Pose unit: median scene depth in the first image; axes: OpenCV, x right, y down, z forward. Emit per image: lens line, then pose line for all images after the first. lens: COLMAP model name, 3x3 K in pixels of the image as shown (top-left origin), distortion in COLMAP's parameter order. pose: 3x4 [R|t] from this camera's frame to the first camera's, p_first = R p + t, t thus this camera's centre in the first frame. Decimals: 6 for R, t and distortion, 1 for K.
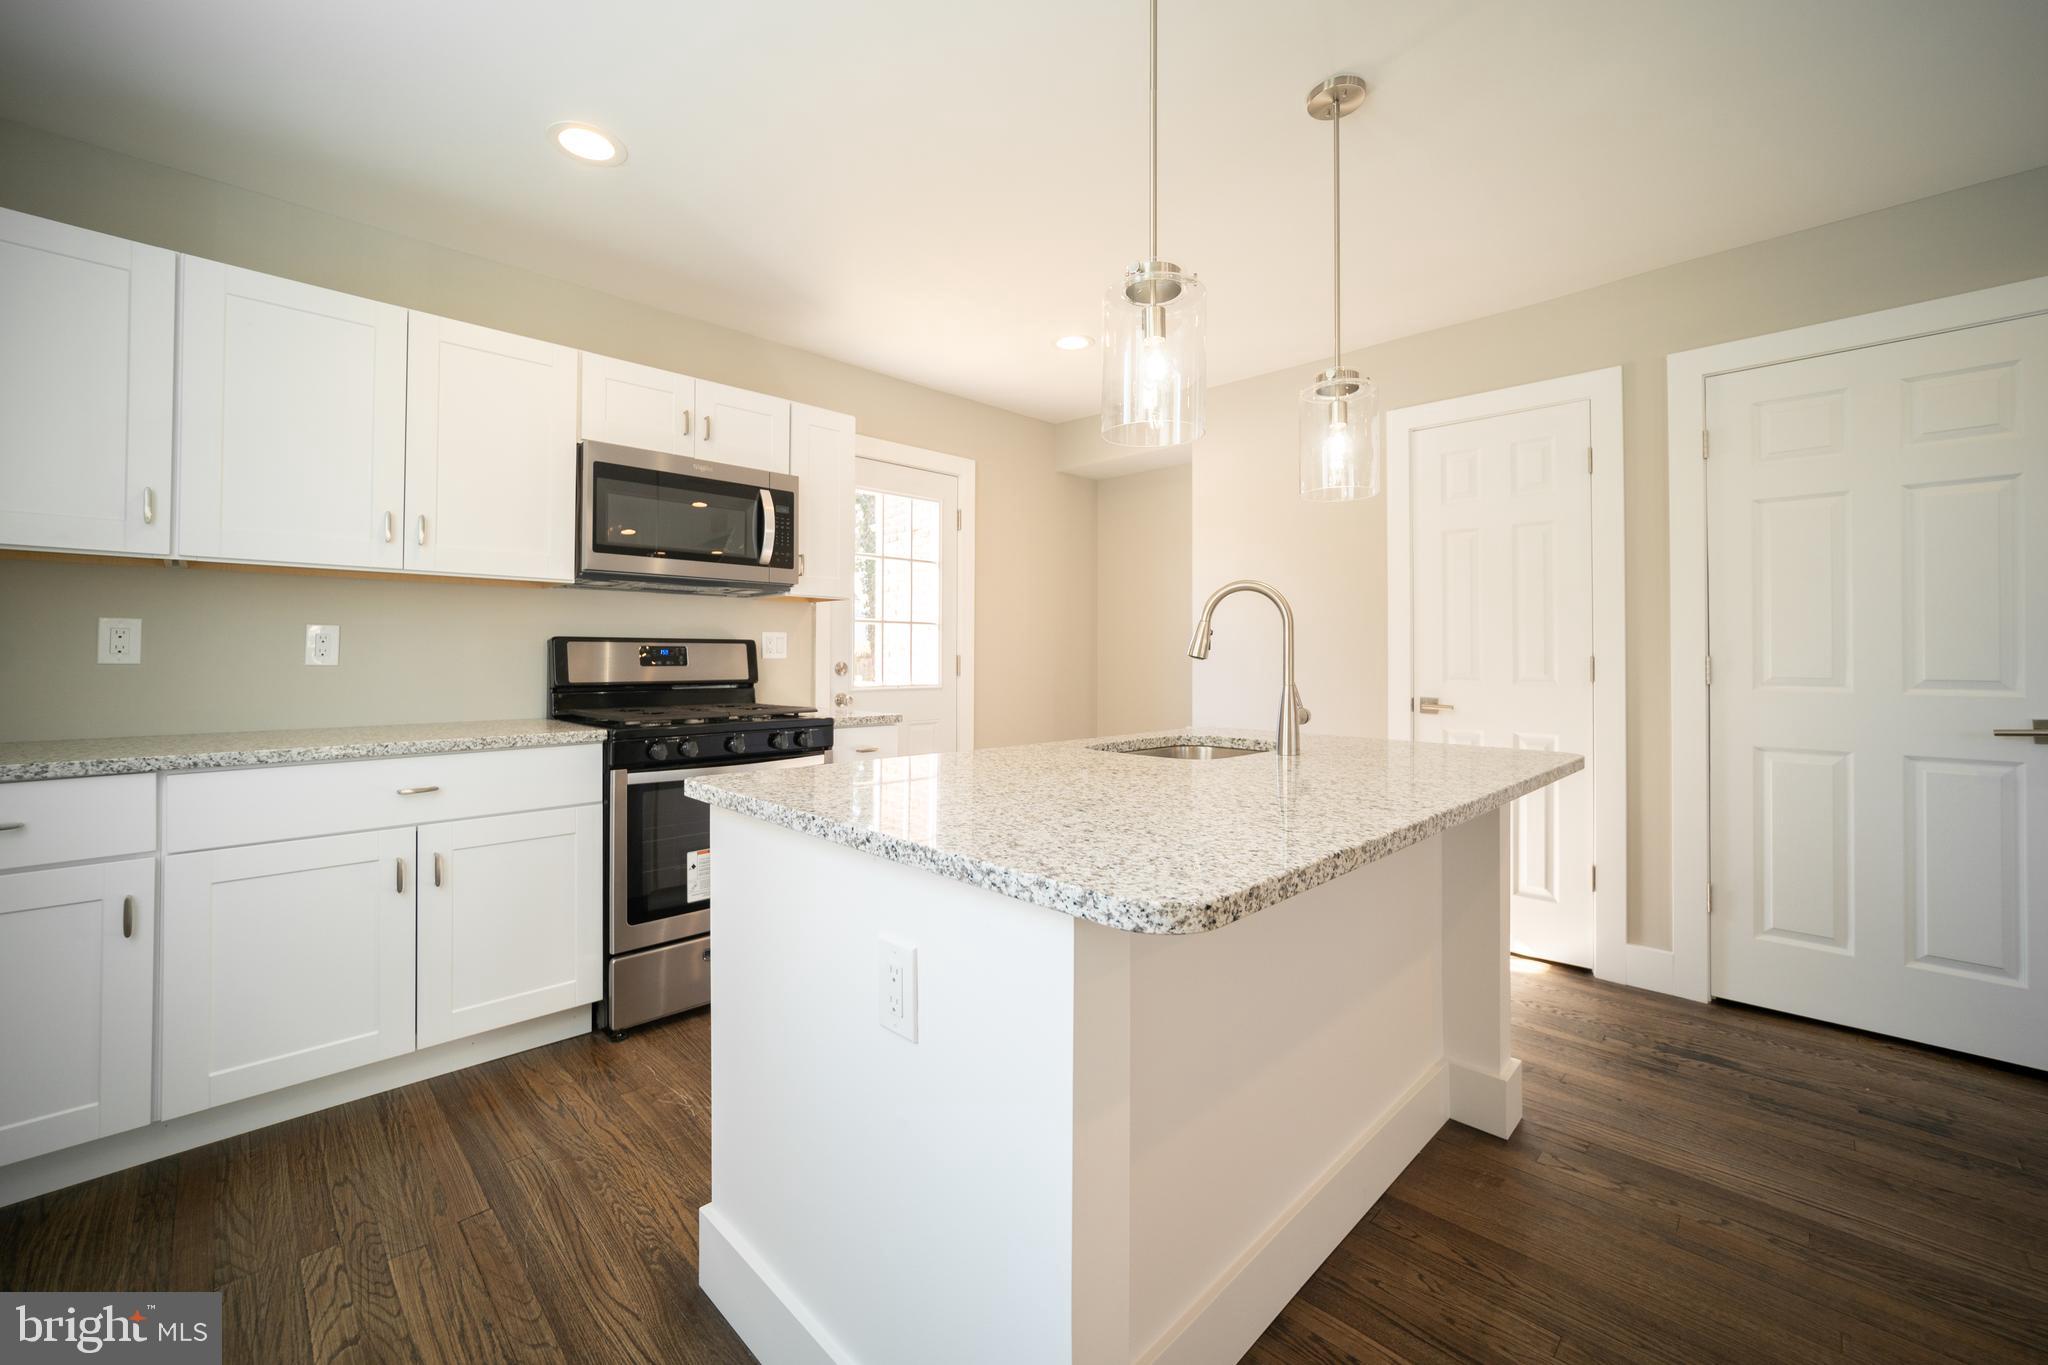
lens RADIAL K [[805.7, 0, 995.2], [0, 805.7, 647.3], [0, 0, 1]] dist [-0.024650, 0.007841]
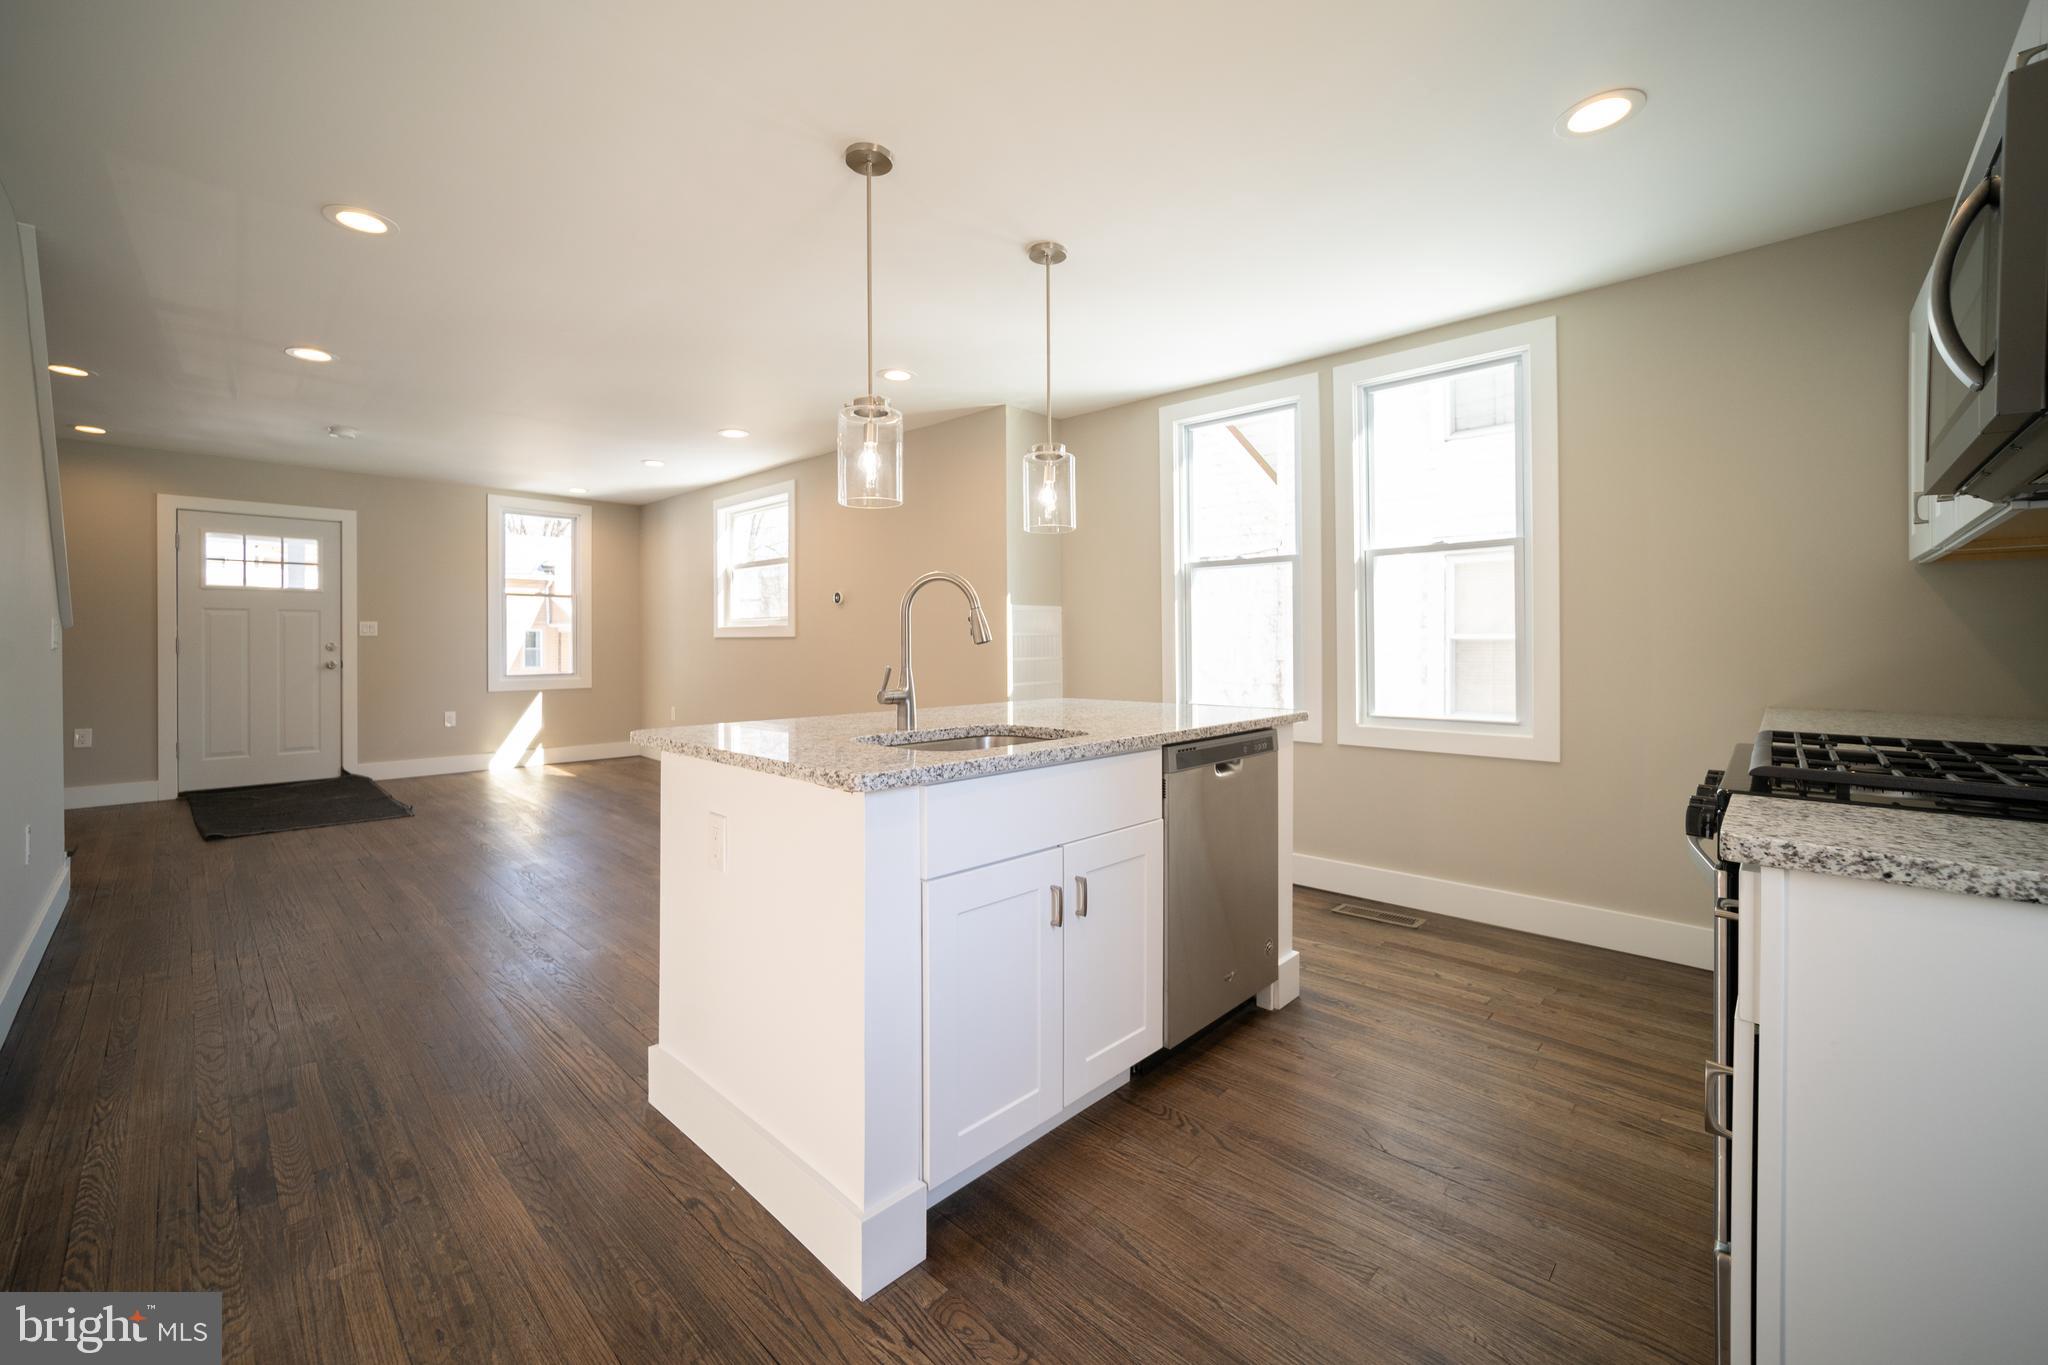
lens RADIAL K [[805.7, 0, 1005.2], [0, 805.7, 635.4], [0, 0, 1]] dist [-0.024650, 0.007841]
pose [[-0.999788, -0.001036, -0.020562, 0.177696], [-0.000531, 0.999699, -0.024529, 0.024717], [0.020581, -0.024513, -0.999488, 1.546993]]
